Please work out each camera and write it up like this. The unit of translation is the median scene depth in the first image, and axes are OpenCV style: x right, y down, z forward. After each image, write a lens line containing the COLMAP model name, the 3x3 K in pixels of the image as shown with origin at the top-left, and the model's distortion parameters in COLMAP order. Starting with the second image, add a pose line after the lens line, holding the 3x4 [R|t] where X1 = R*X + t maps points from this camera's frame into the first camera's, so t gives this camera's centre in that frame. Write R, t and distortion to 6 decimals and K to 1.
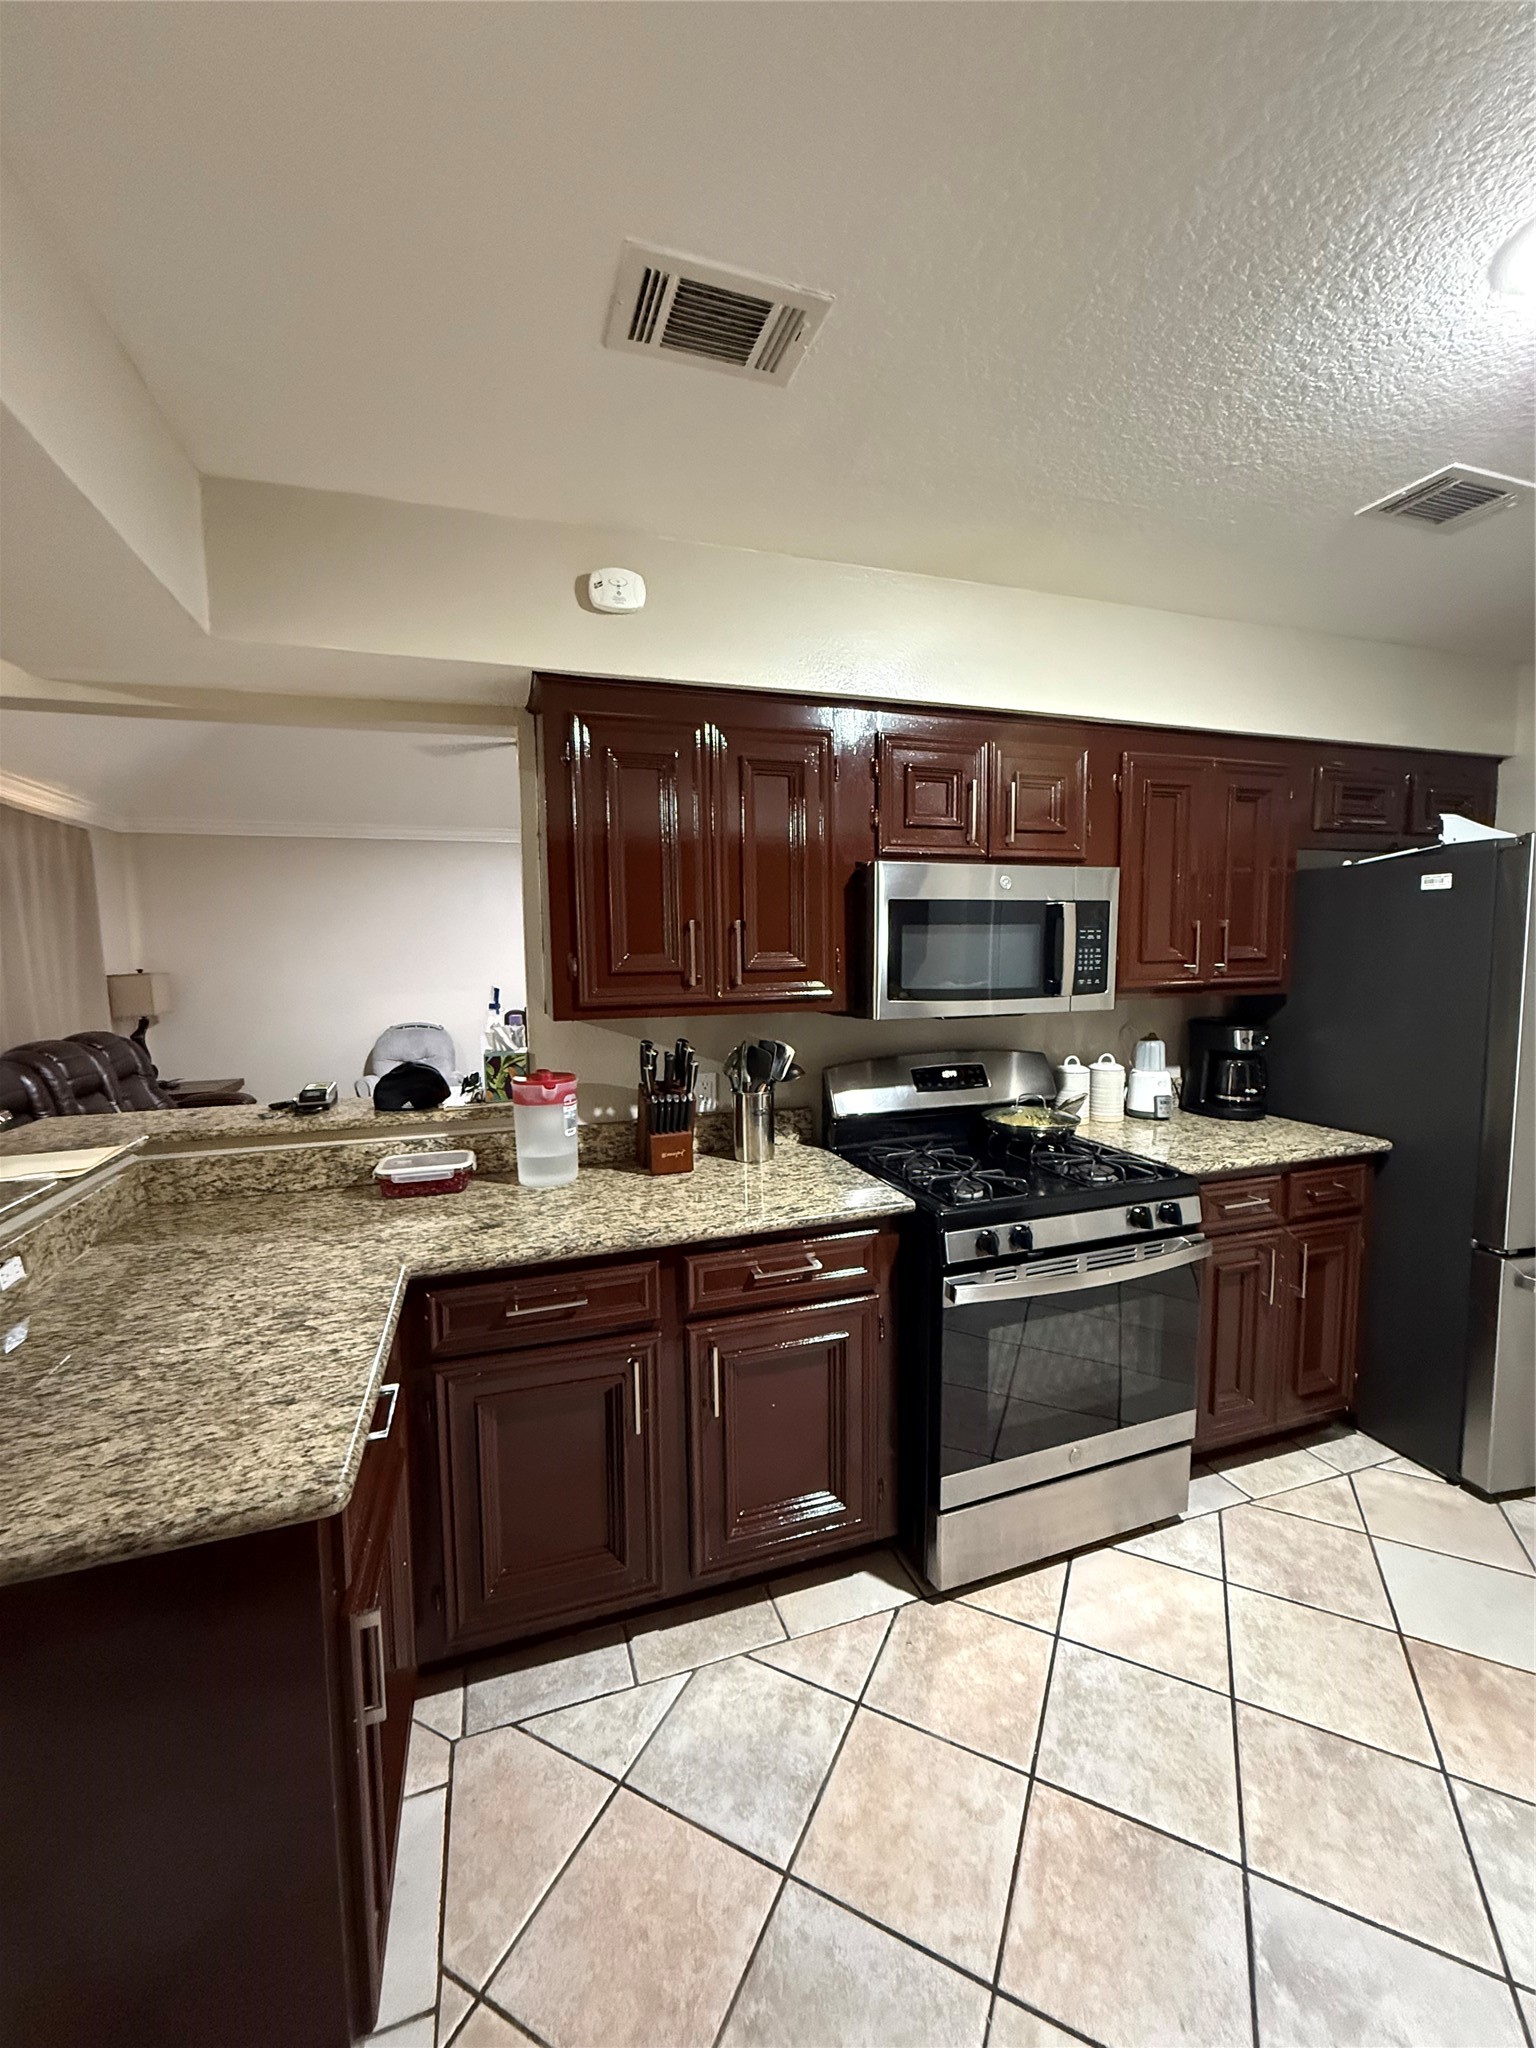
lens RADIAL K [[813.6, 0, 771.0], [0, 813.6, 1022.8], [0, 0, 1]] dist [-0.000024, 0.000742]
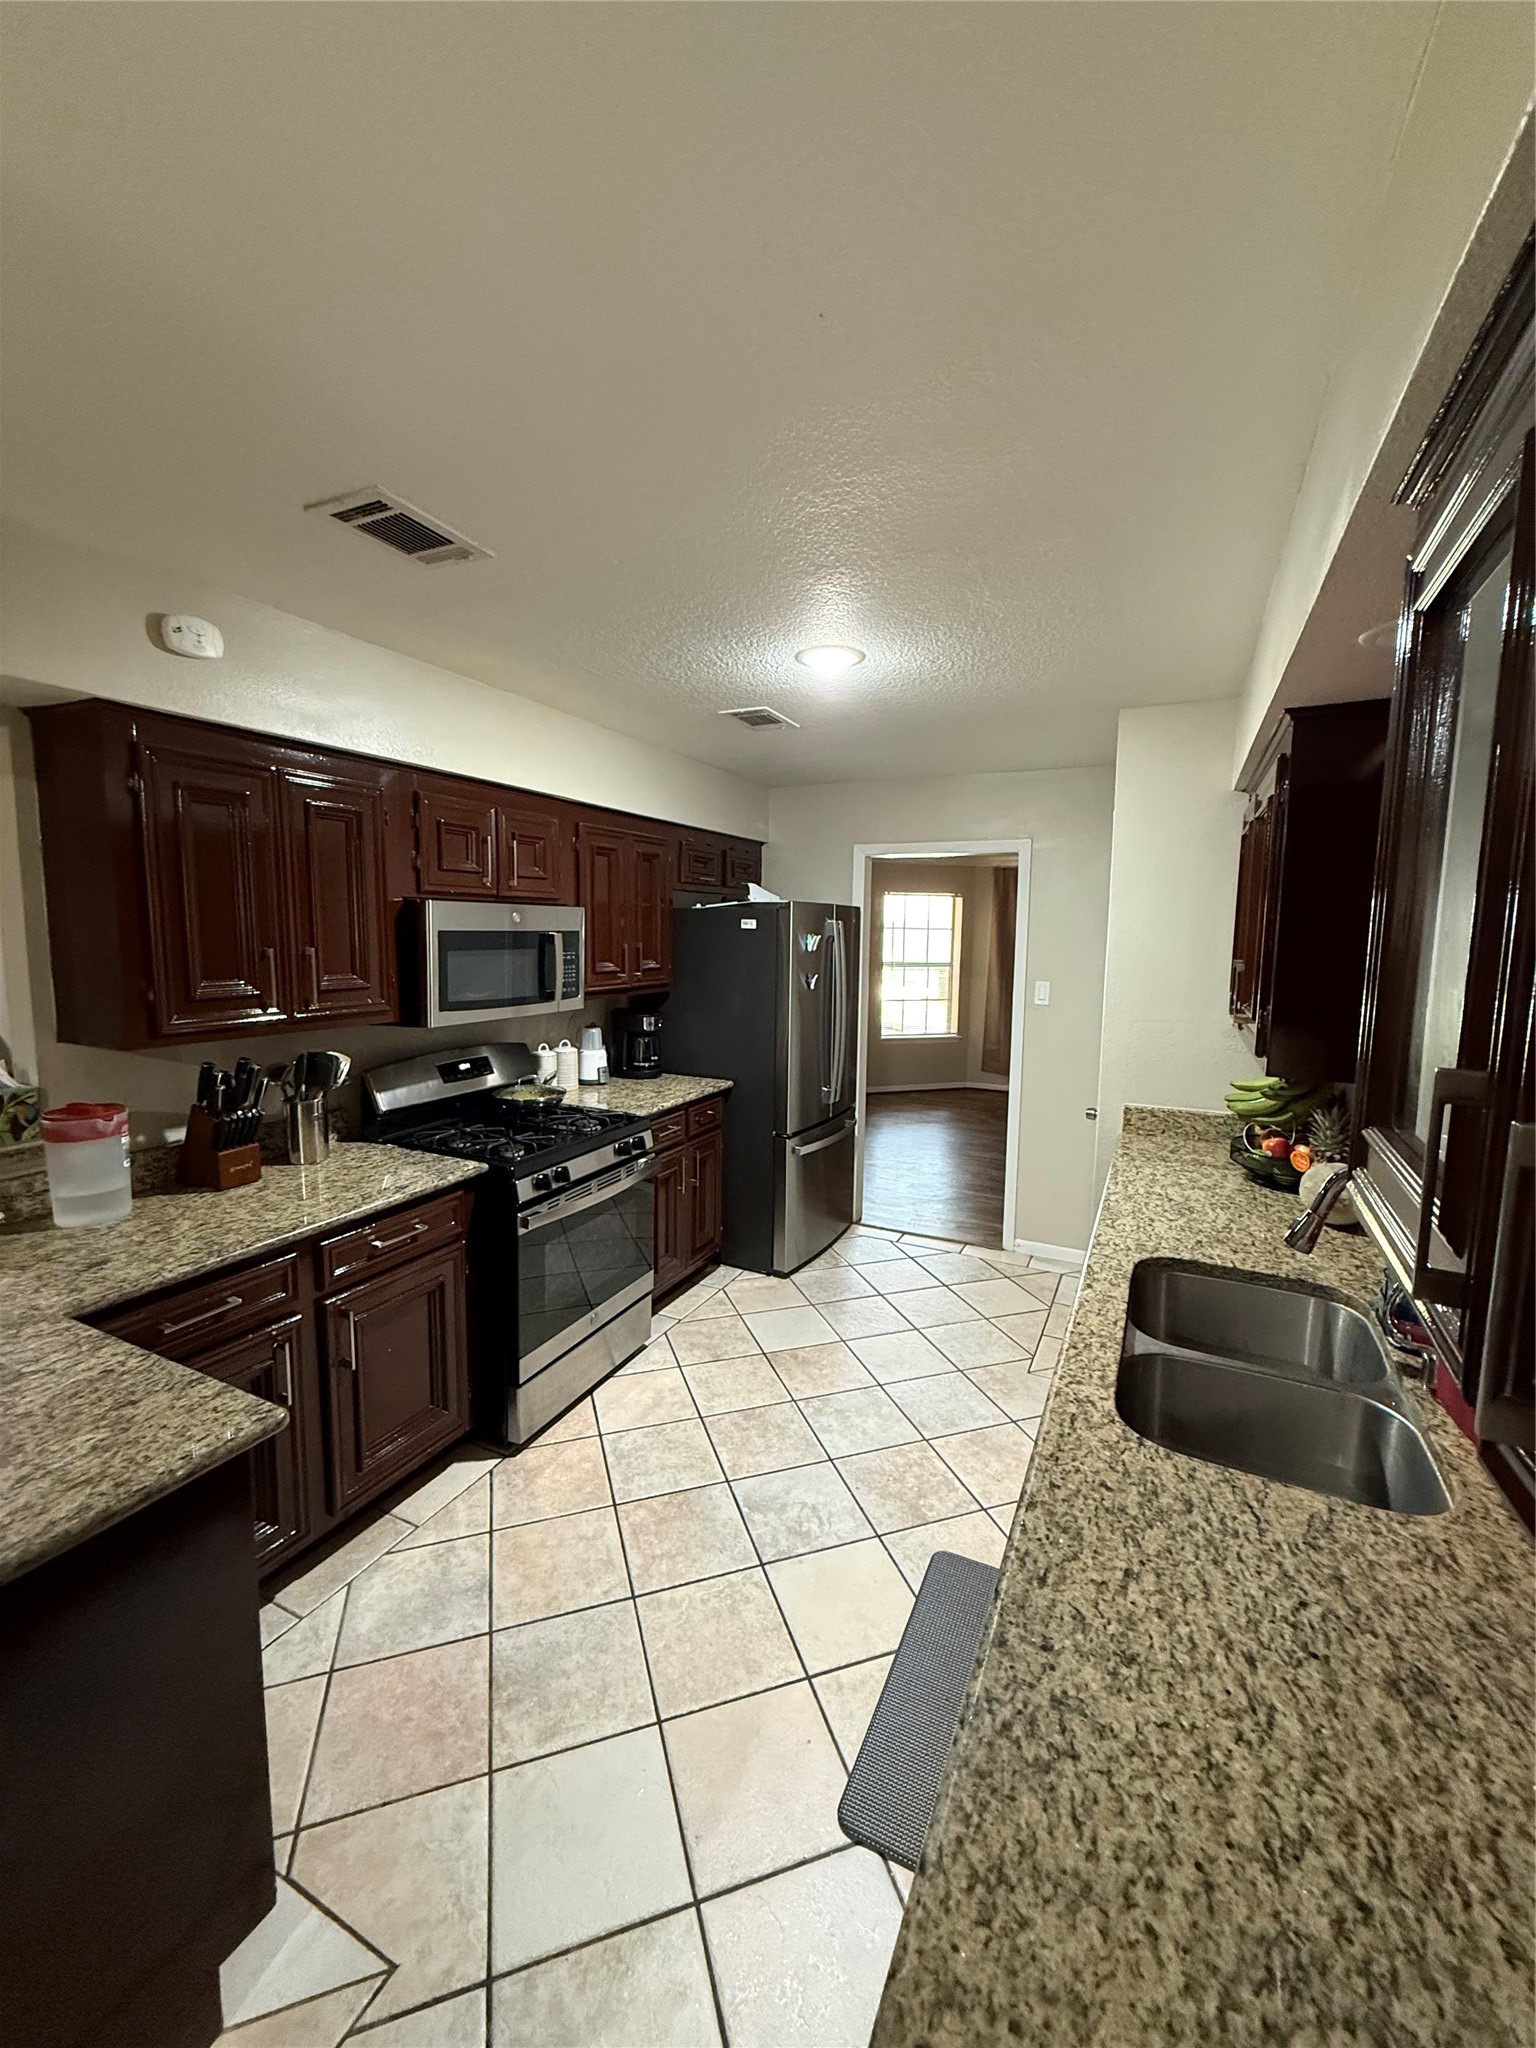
lens RADIAL K [[813.6, 0, 769.5], [0, 813.6, 1020.9], [0, 0, 1]] dist [-0.000024, 0.000742]
pose [[0.704117, -0.057075, 0.707786, -0.378228], [0.040889, 0.998370, 0.039830, -0.041930], [-0.708905, 0.000896, 0.705303, -0.230419]]
